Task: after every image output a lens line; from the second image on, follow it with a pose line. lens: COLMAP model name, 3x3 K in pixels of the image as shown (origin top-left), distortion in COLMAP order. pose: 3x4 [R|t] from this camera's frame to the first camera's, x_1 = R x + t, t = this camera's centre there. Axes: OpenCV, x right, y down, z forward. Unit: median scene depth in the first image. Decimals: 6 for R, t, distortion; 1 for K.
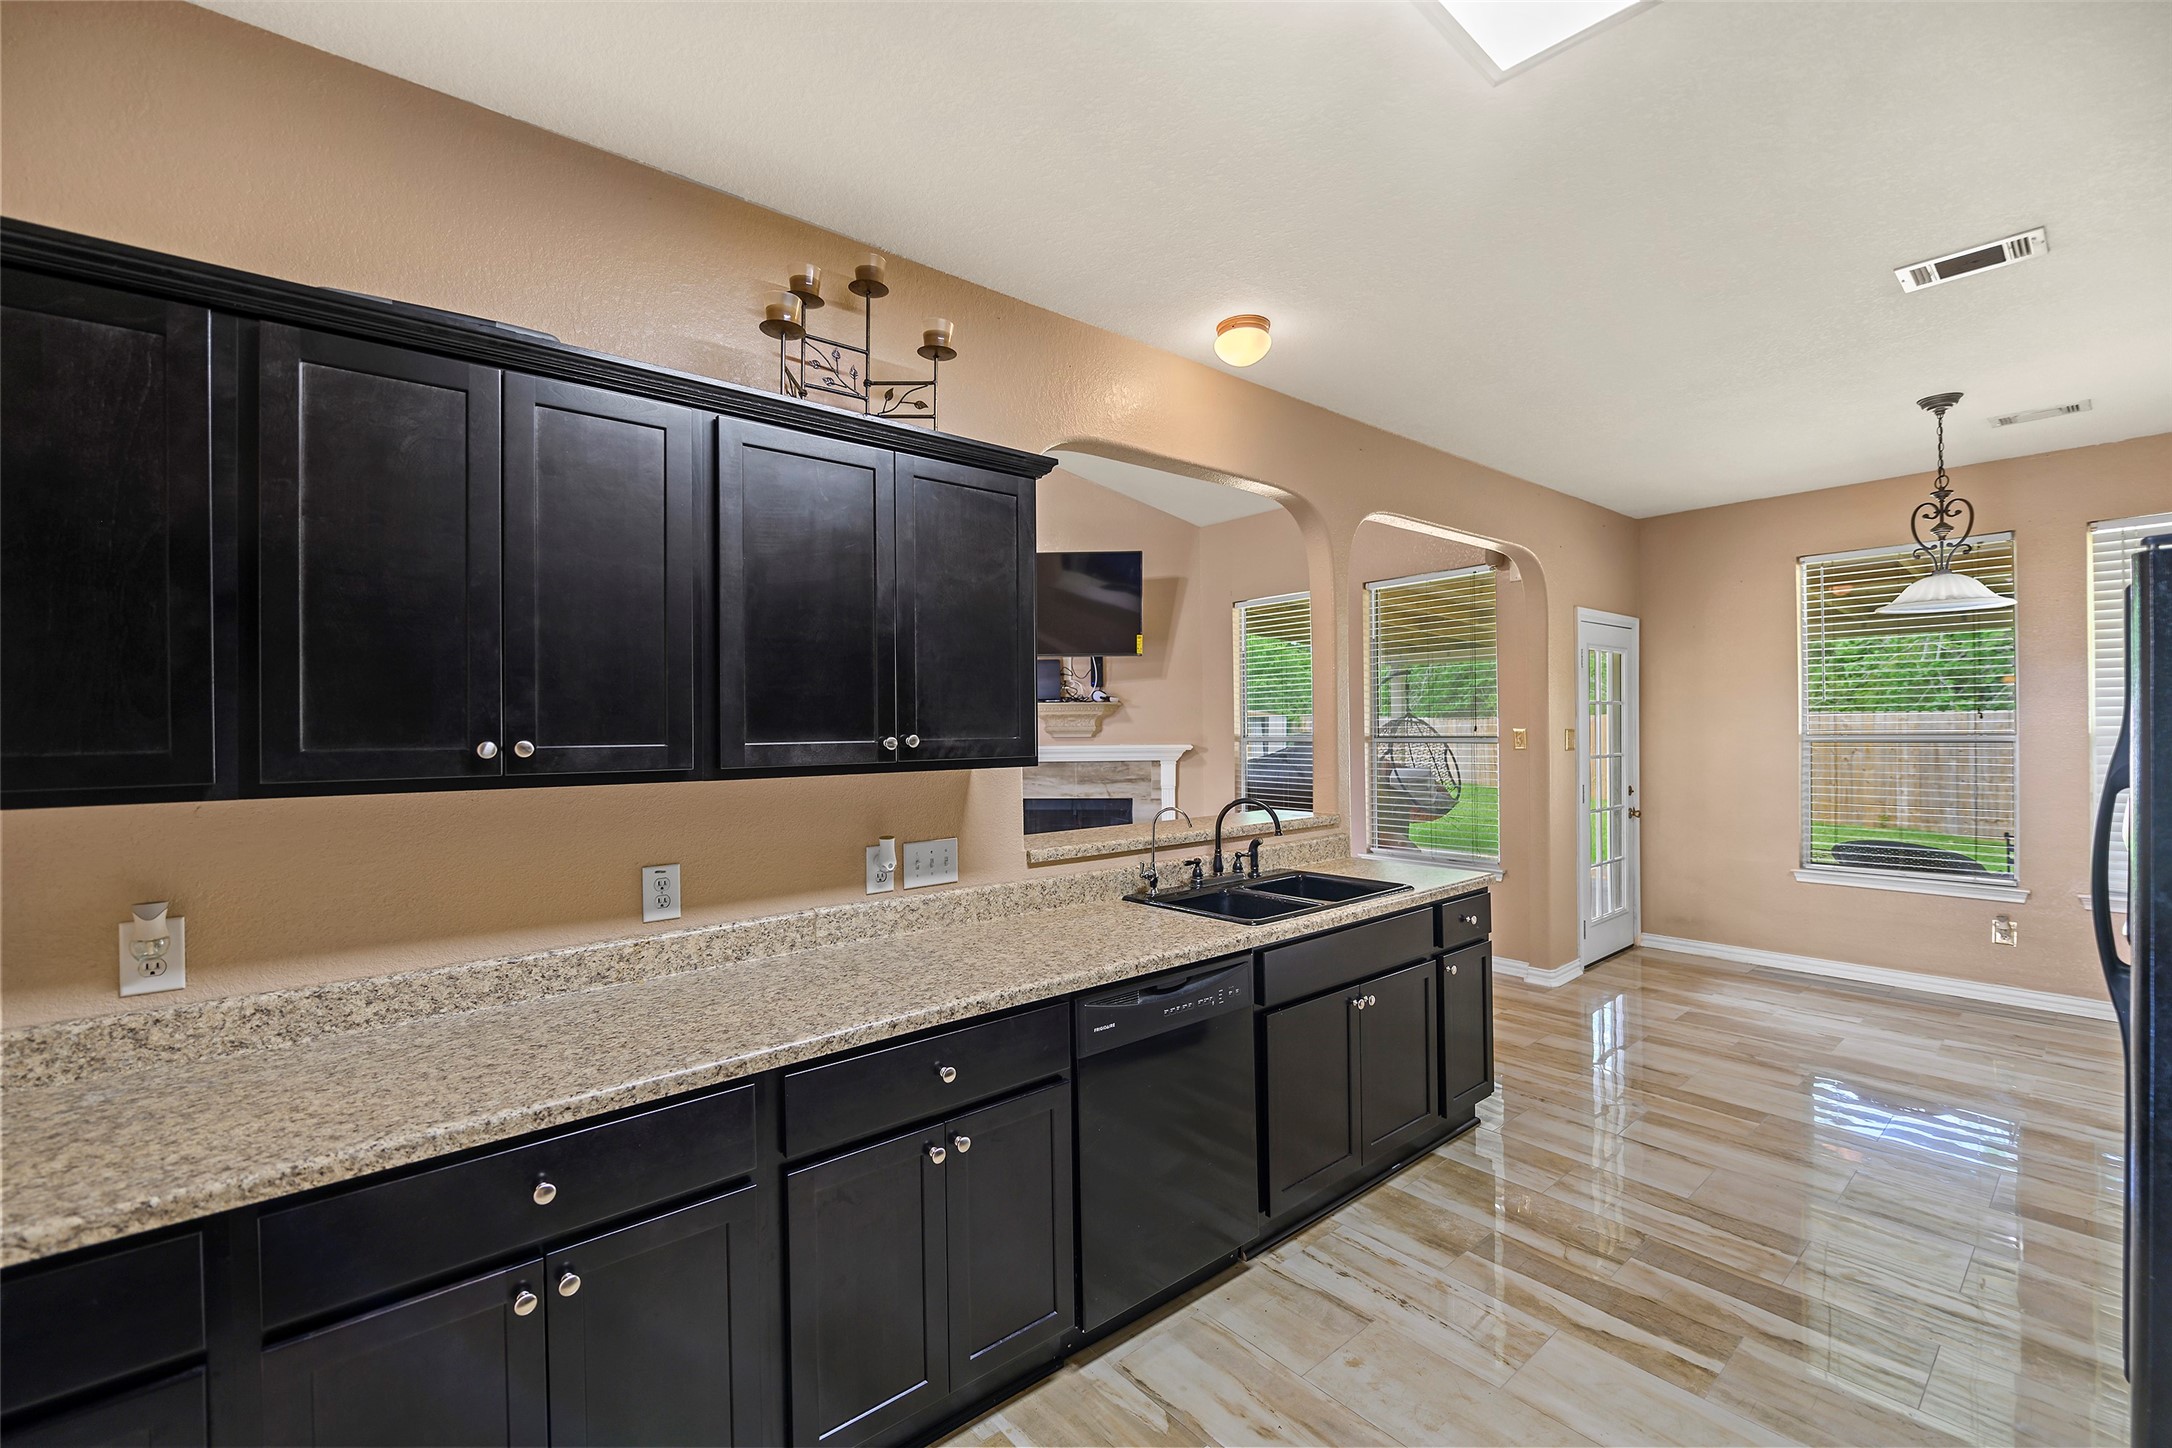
lens RADIAL K [[922.6, 0, 1080.6], [0, 922.6, 725.2], [0, 0, 1]] dist [-0.003867, -0.001548]
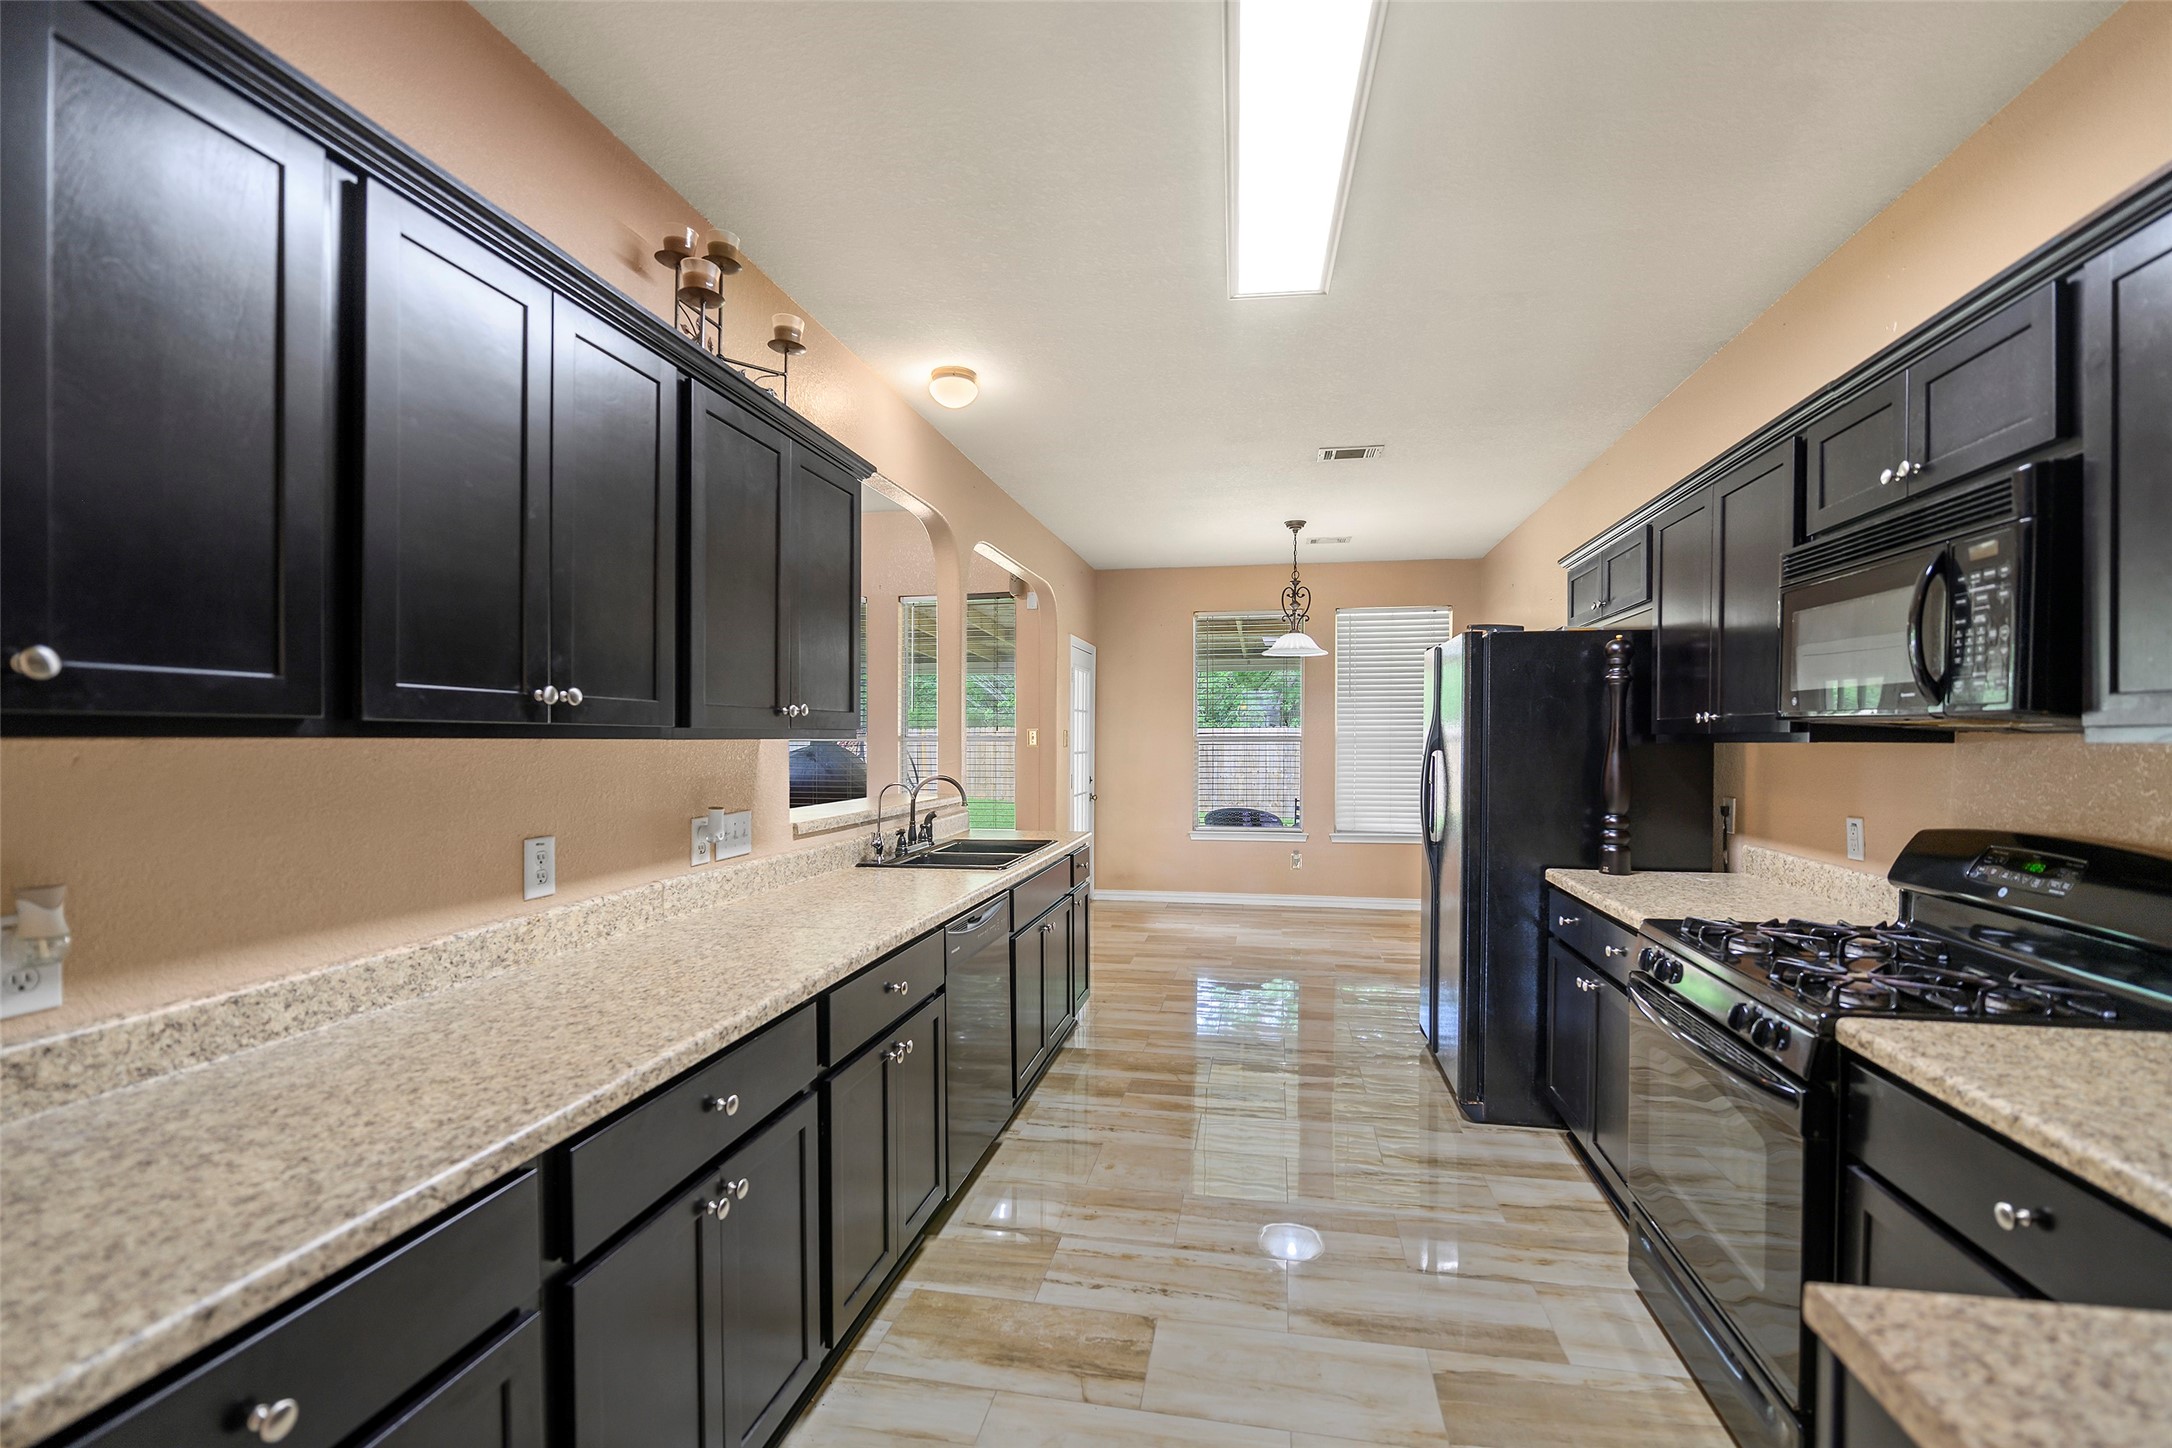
lens RADIAL K [[922.6, 0, 1143.2], [0, 922.6, 745.2], [0, 0, 1]] dist [-0.003867, -0.001548]
pose [[0.755163, 0.003613, 0.655527, -0.503294], [-0.008841, 0.999950, 0.004673, 0.042731], [-0.655477, -0.009324, 0.755158, -0.068495]]
